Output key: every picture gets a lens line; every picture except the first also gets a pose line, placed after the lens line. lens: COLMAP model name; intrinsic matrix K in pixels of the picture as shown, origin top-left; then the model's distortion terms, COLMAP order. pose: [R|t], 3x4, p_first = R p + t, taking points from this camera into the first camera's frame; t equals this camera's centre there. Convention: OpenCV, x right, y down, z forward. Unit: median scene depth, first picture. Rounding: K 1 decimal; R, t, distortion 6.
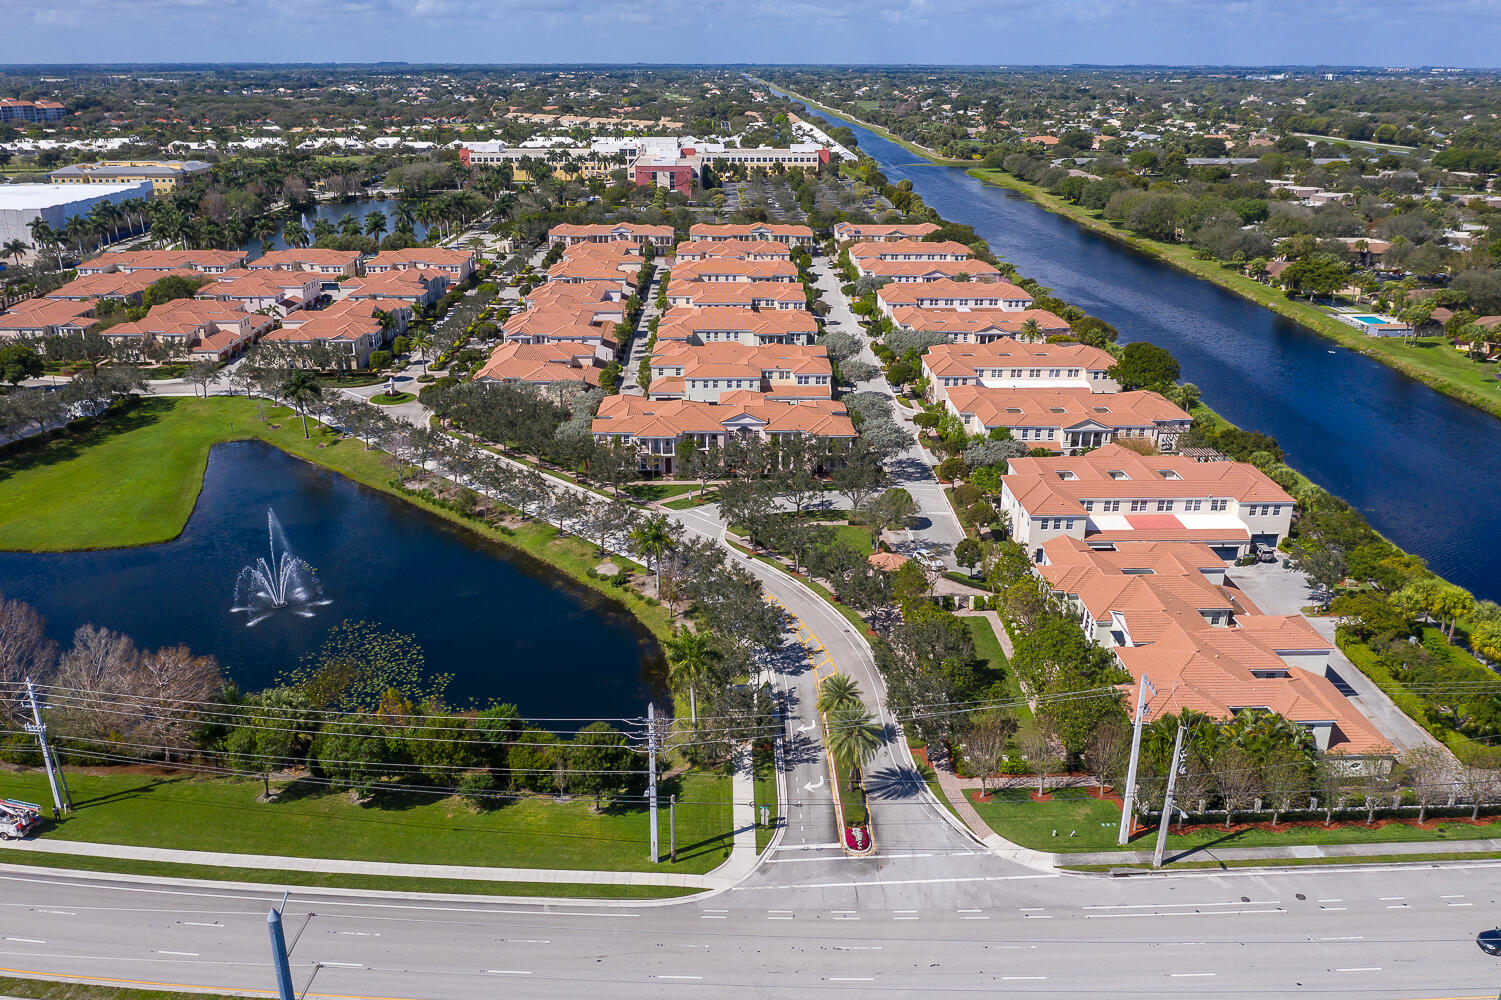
lens RADIAL K [[1184.8, 0, 752.1], [0, 1184.8, 499.6], [0, 0, 1]] dist [-0.011062, -0.000315]
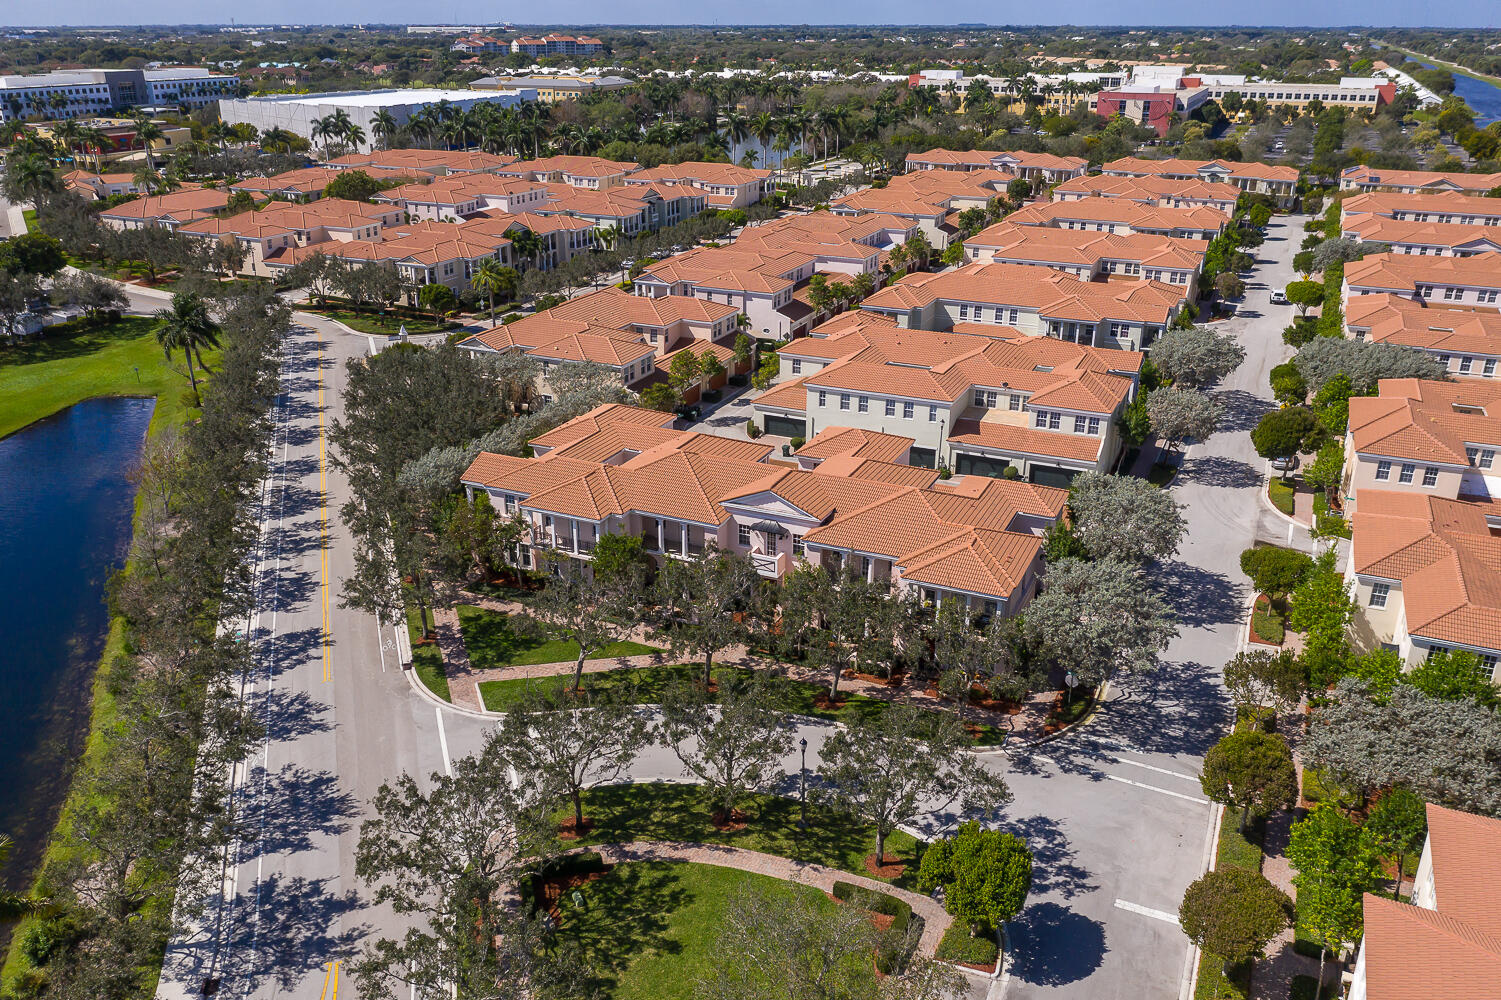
lens RADIAL K [[1184.8, 0, 748.1], [0, 1184.8, 497.5], [0, 0, 1]] dist [-0.011062, -0.000315]
pose [[0.897166, 0.161939, -0.410937, 0.120992], [-0.151615, 0.986746, 0.057840, -0.070860], [0.414857, 0.010412, 0.909827, 0.465136]]
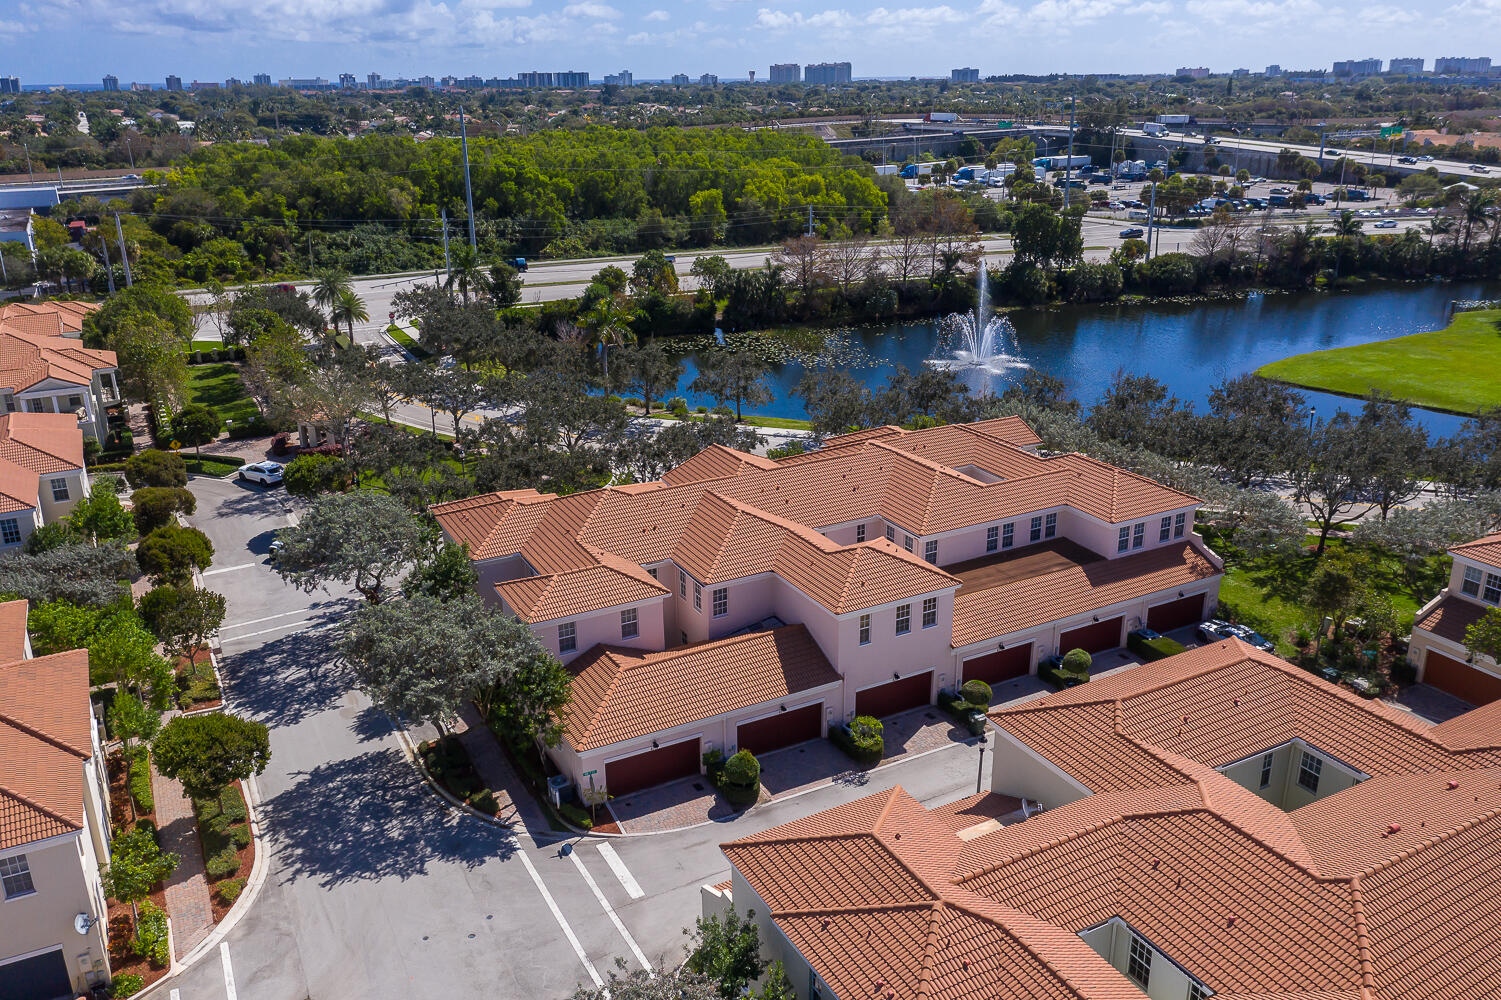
lens RADIAL K [[1184.8, 0, 735.0], [0, 1184.8, 497.6], [0, 0, 1]] dist [-0.011062, -0.000315]
pose [[-0.896894, 0.156513, -0.413625, 0.117519], [-0.143145, 0.782194, 0.606369, -0.229696], [0.418439, 0.603056, -0.679140, 0.973462]]
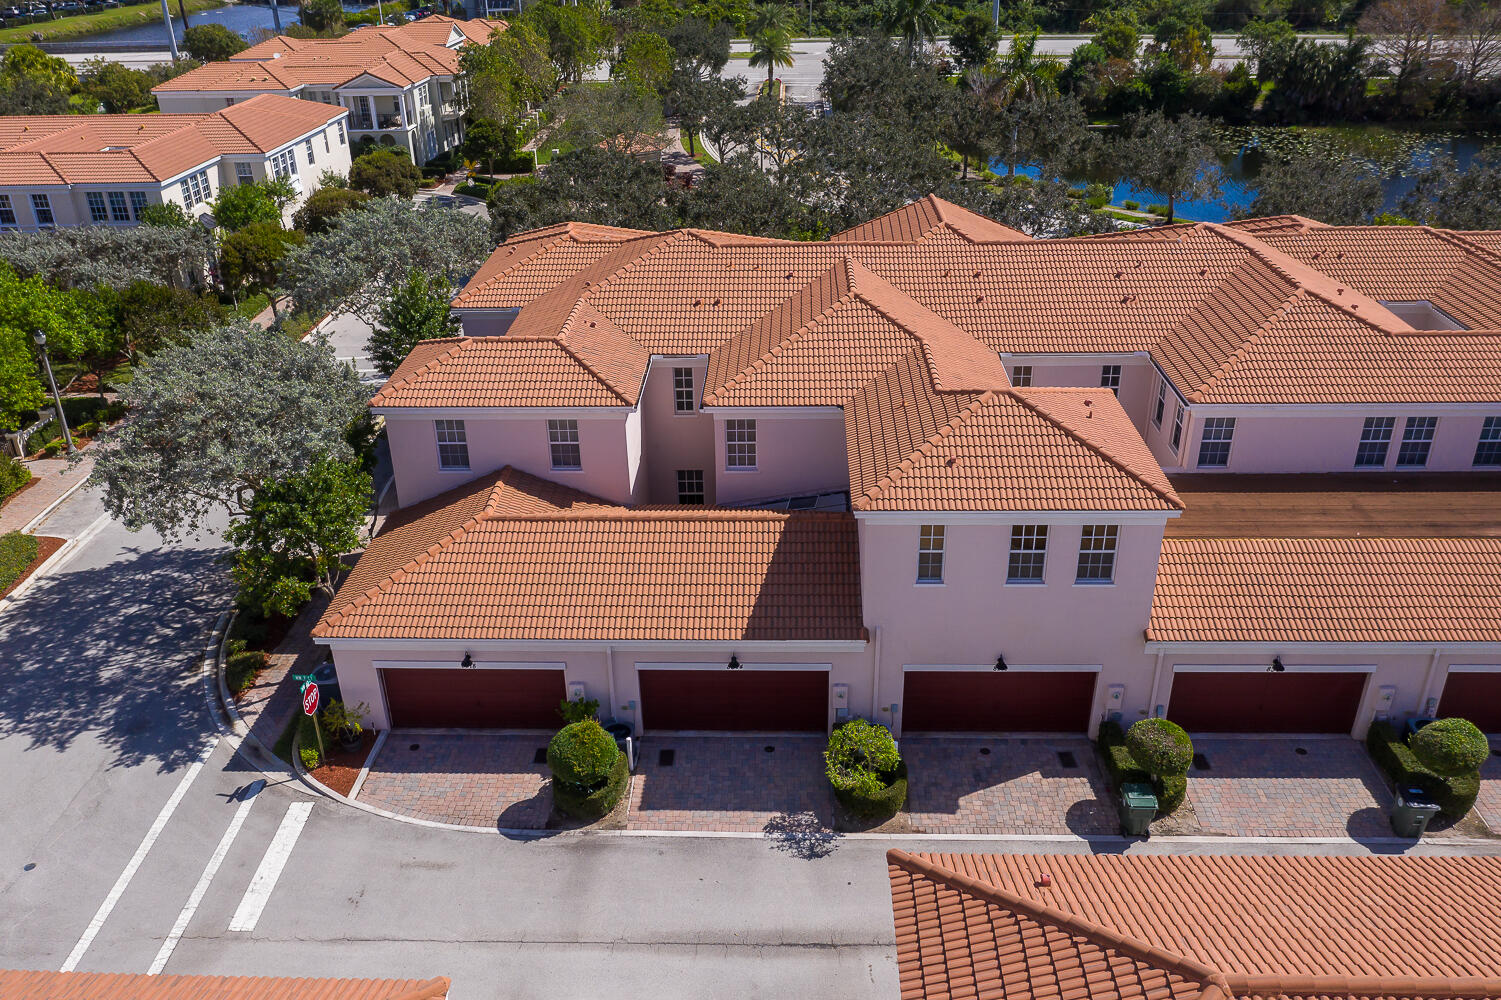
lens RADIAL K [[1184.8, 0, 730.4], [0, 1184.8, 484.7], [0, 0, 1]] dist [-0.011062, -0.000315]
pose [[-0.997288, -0.015233, 0.071998, 0.011733], [0.042009, 0.685434, 0.726922, -0.158142], [-0.060423, 0.727975, -0.682936, 0.914170]]
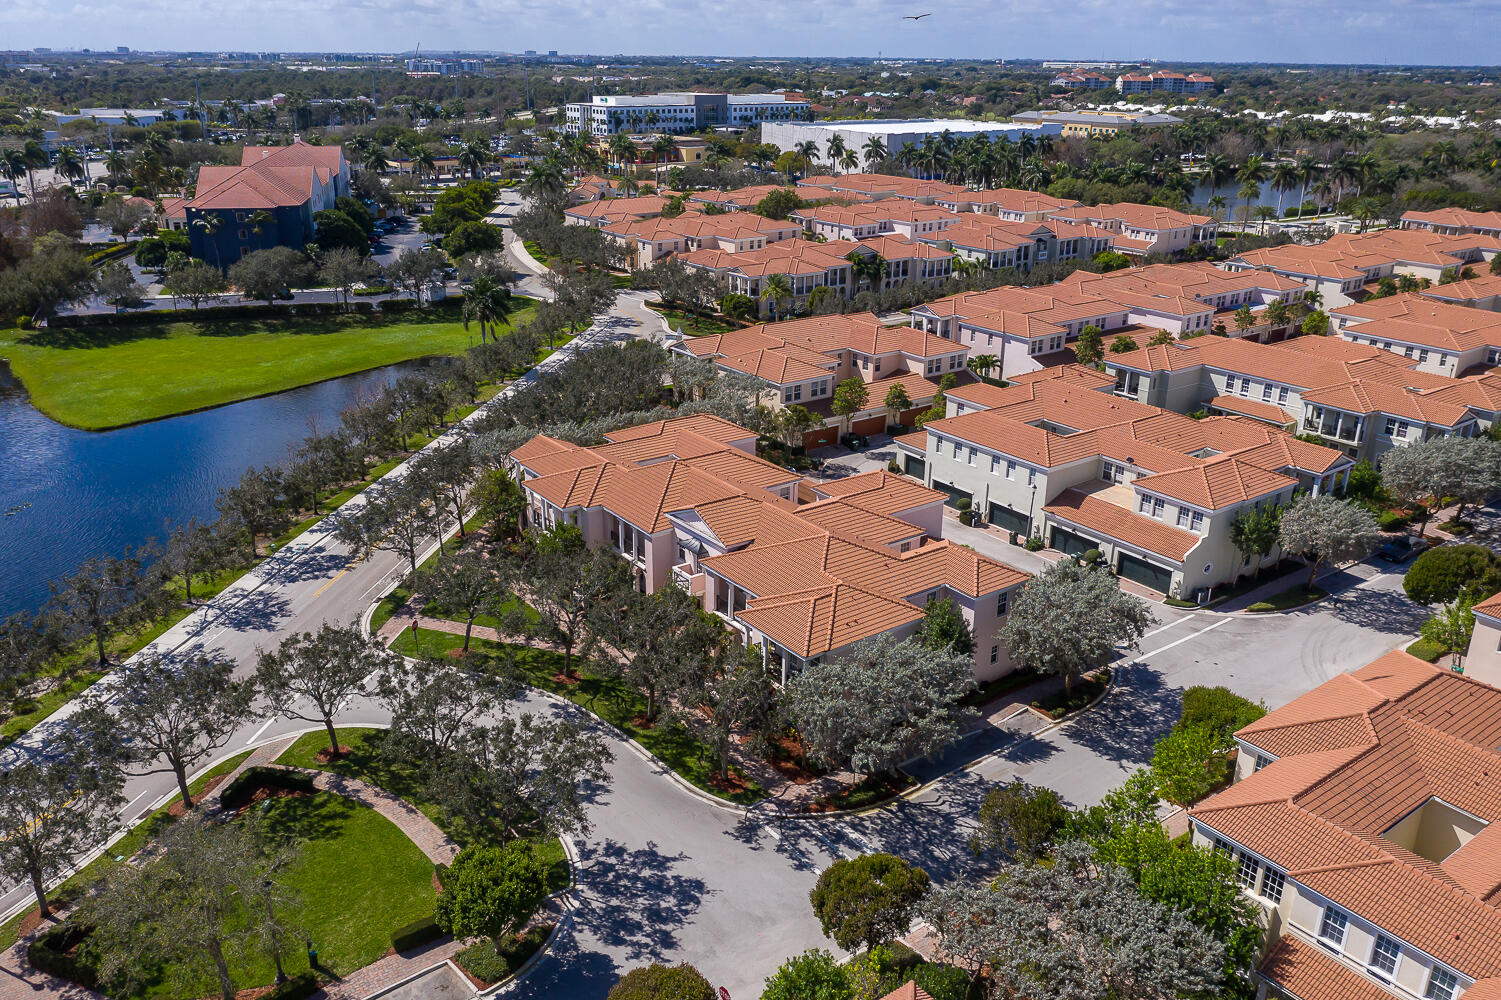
lens RADIAL K [[1184.8, 0, 747.7], [0, 1184.8, 497.5], [0, 0, 1]] dist [-0.011062, -0.000315]
pose [[0.572945, 0.288686, -0.767069, 0.248282], [-0.292015, 0.946396, 0.138062, -0.106561], [0.765807, 0.144894, 0.626534, 0.567225]]
